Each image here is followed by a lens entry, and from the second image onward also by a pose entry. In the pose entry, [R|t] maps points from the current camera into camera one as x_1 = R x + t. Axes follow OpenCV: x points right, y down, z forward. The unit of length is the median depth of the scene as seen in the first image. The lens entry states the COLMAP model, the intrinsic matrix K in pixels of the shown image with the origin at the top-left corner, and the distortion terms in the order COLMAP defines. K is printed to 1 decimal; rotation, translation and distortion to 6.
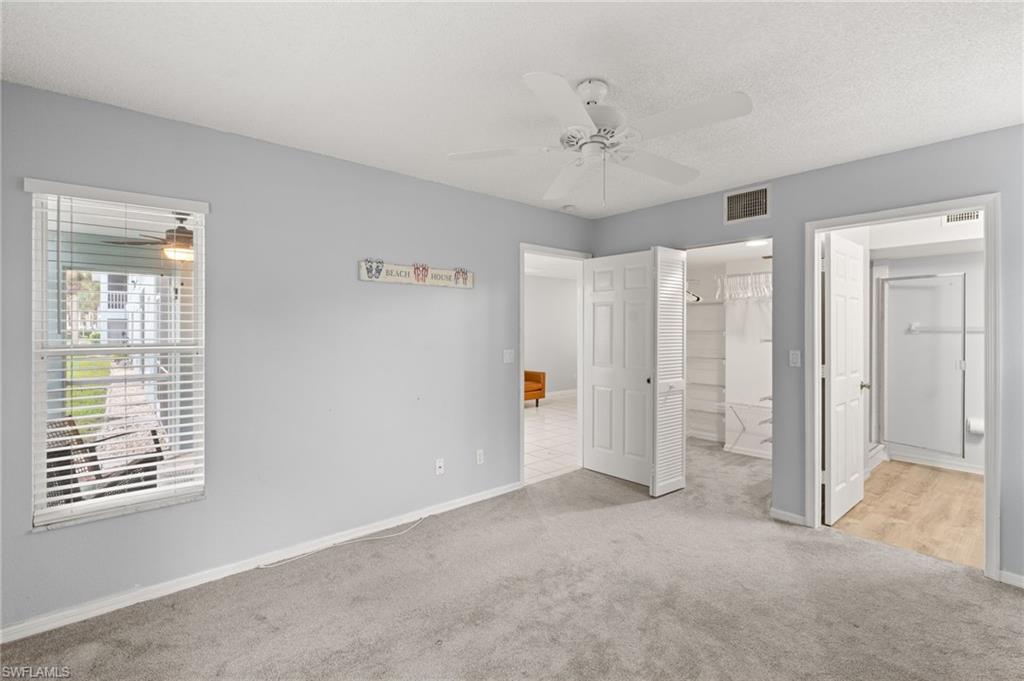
lens RADIAL K [[465.0, 0, 513.7], [0, 465.0, 334.4], [0, 0, 1]] dist [-0.009577, 0.000375]
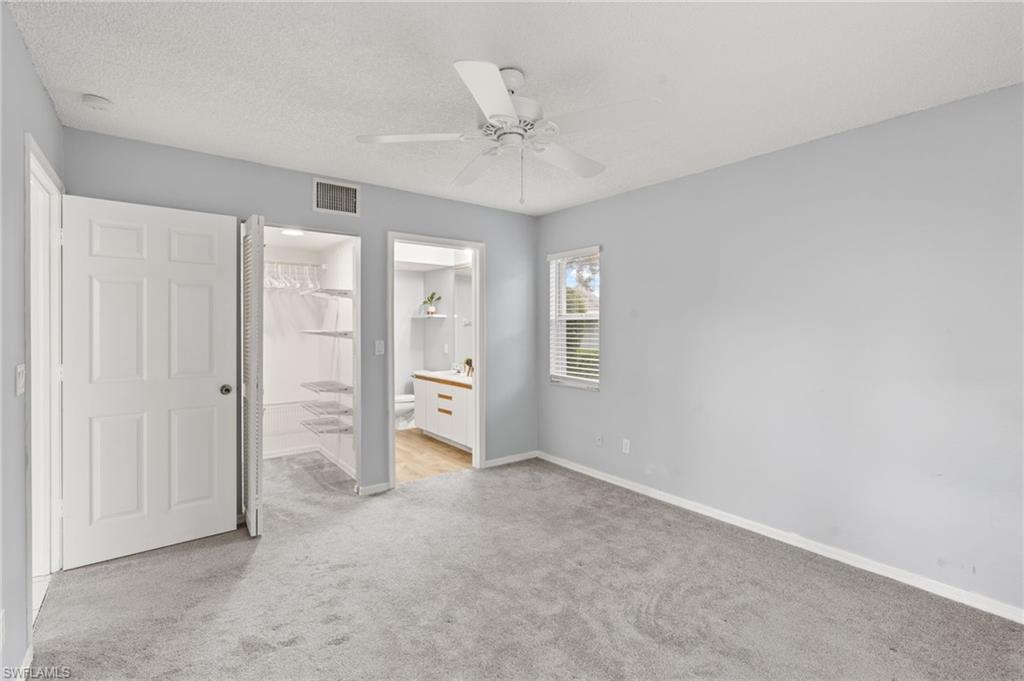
lens RADIAL K [[465.0, 0, 513.4], [0, 465.0, 333.1], [0, 0, 1]] dist [-0.009577, 0.000375]
pose [[0.046316, -0.013962, 0.998829, -0.513820], [0.011524, 0.999843, 0.013441, 0.004314], [-0.998860, 0.010888, 0.046469, 0.607596]]
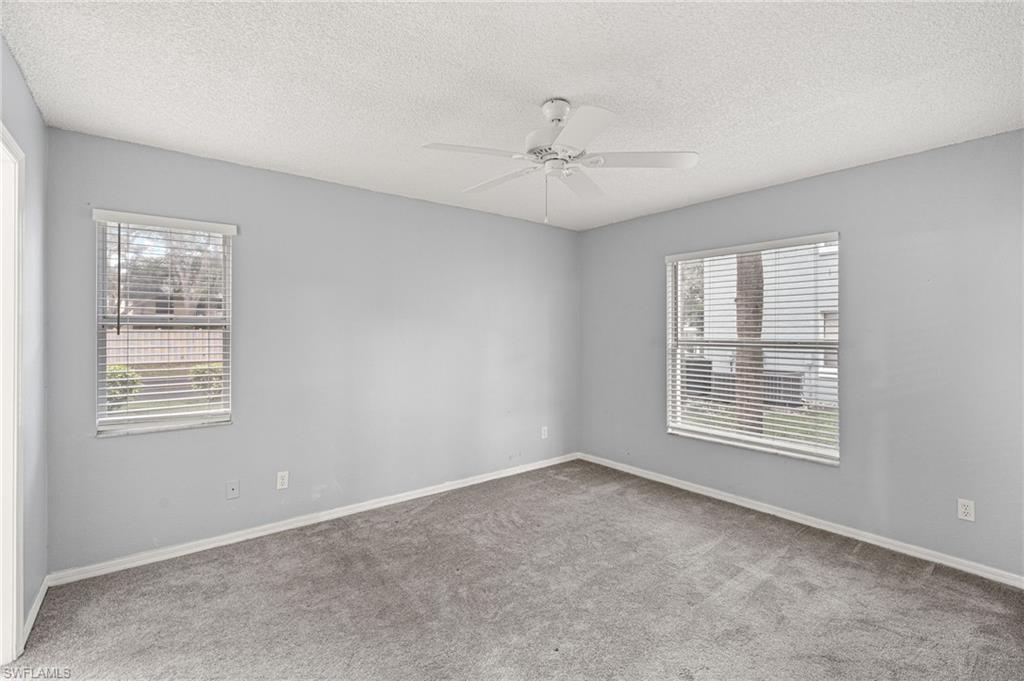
lens RADIAL K [[465.0, 0, 508.5], [0, 465.0, 335.0], [0, 0, 1]] dist [-0.009577, 0.000375]
pose [[-0.999293, 0.007239, 0.036887, 0.153960], [0.007789, 0.999860, 0.014797, -0.003466], [-0.036775, 0.015074, -0.999210, 1.317493]]
